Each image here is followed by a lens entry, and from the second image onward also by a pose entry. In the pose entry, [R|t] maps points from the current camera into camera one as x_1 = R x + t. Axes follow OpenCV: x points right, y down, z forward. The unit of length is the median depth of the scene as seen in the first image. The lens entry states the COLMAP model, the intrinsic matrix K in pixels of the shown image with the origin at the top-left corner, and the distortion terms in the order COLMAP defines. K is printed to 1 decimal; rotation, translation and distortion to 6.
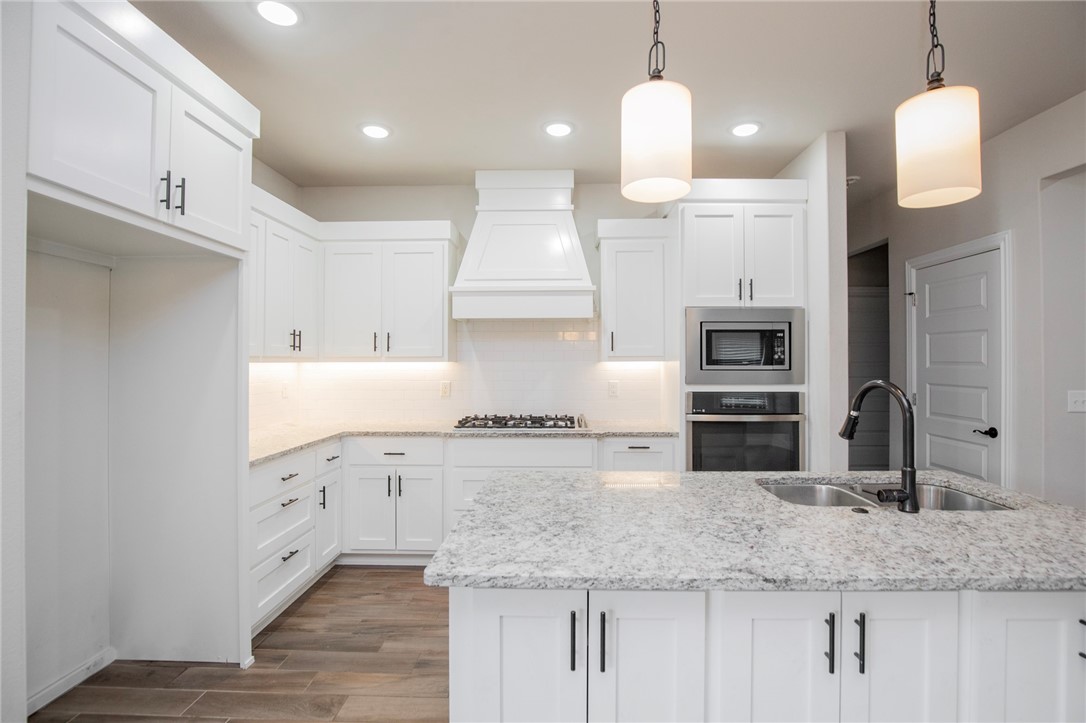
lens RADIAL K [[514.4, 0, 552.1], [0, 514.4, 356.9], [0, 0, 1]] dist [-0.025585, 0.000349]
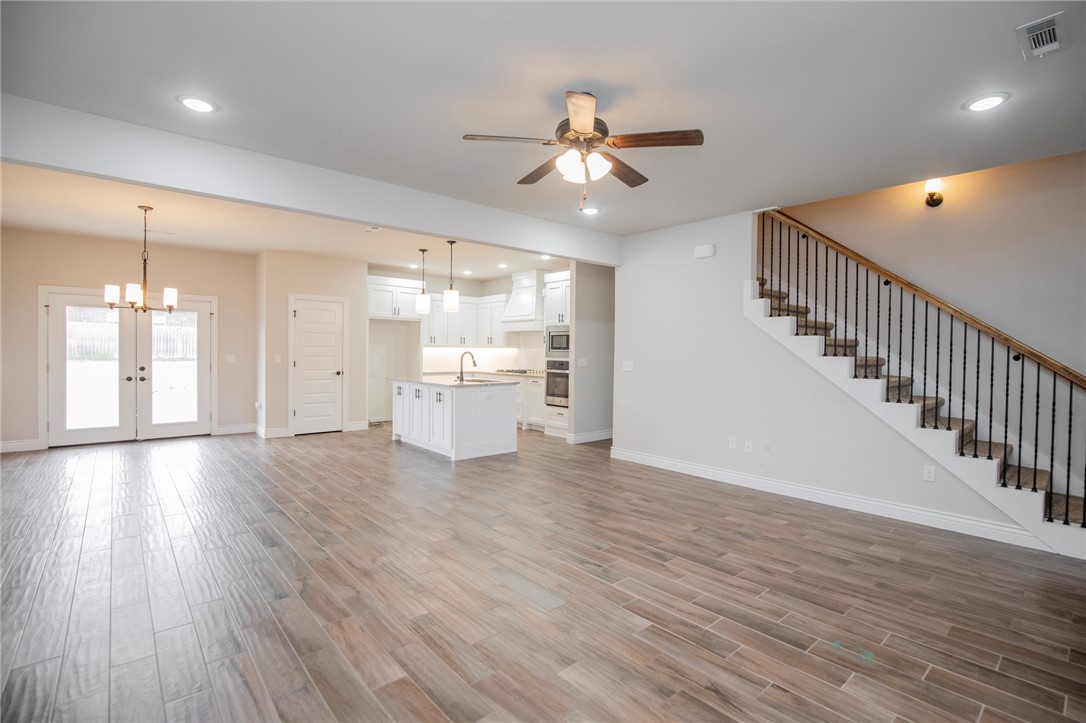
lens RADIAL K [[509.3, 0, 553.8], [0, 509.3, 357.3], [0, 0, 1]] dist [-0.027531, 0.000379]
pose [[0.676829, 0.016841, -0.735948, 2.104243], [-0.004170, 0.999810, 0.019044, 0.007016], [0.736129, -0.009821, 0.676770, -0.640973]]
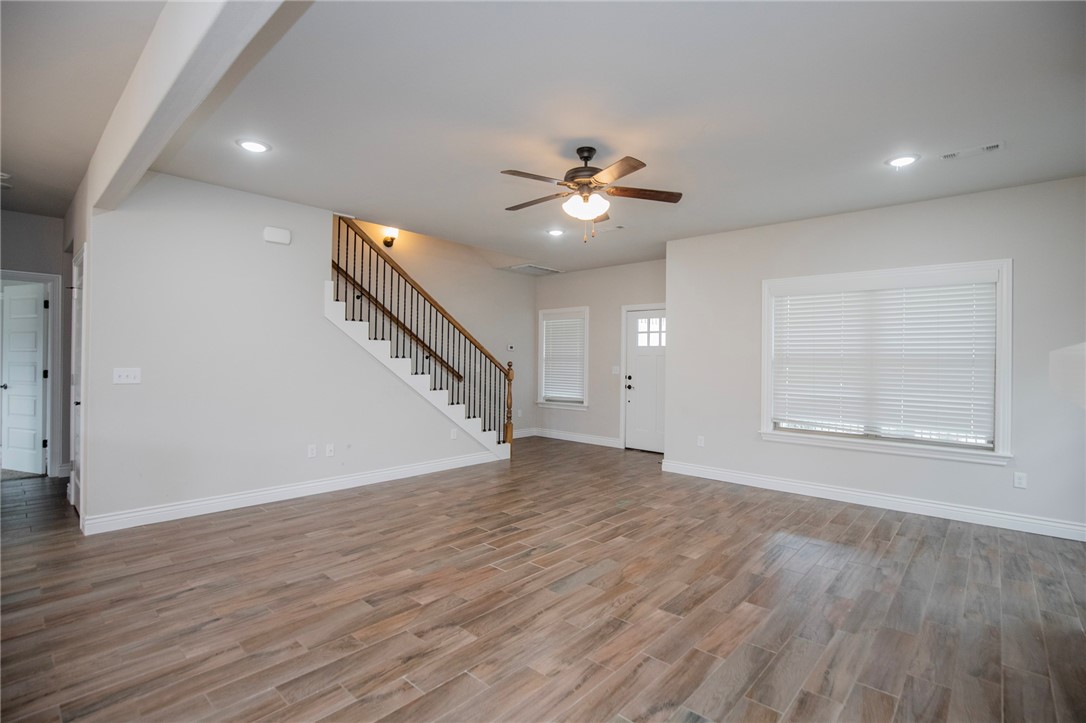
lens RADIAL K [[509.3, 0, 553.8], [0, 509.3, 357.3], [0, 0, 1]] dist [-0.027531, 0.000379]
pose [[0.649237, 0.010091, 0.760519, 0.659512], [-0.020131, 0.999790, 0.003920, 0.007562], [-0.760320, -0.017855, 0.649304, -0.656041]]
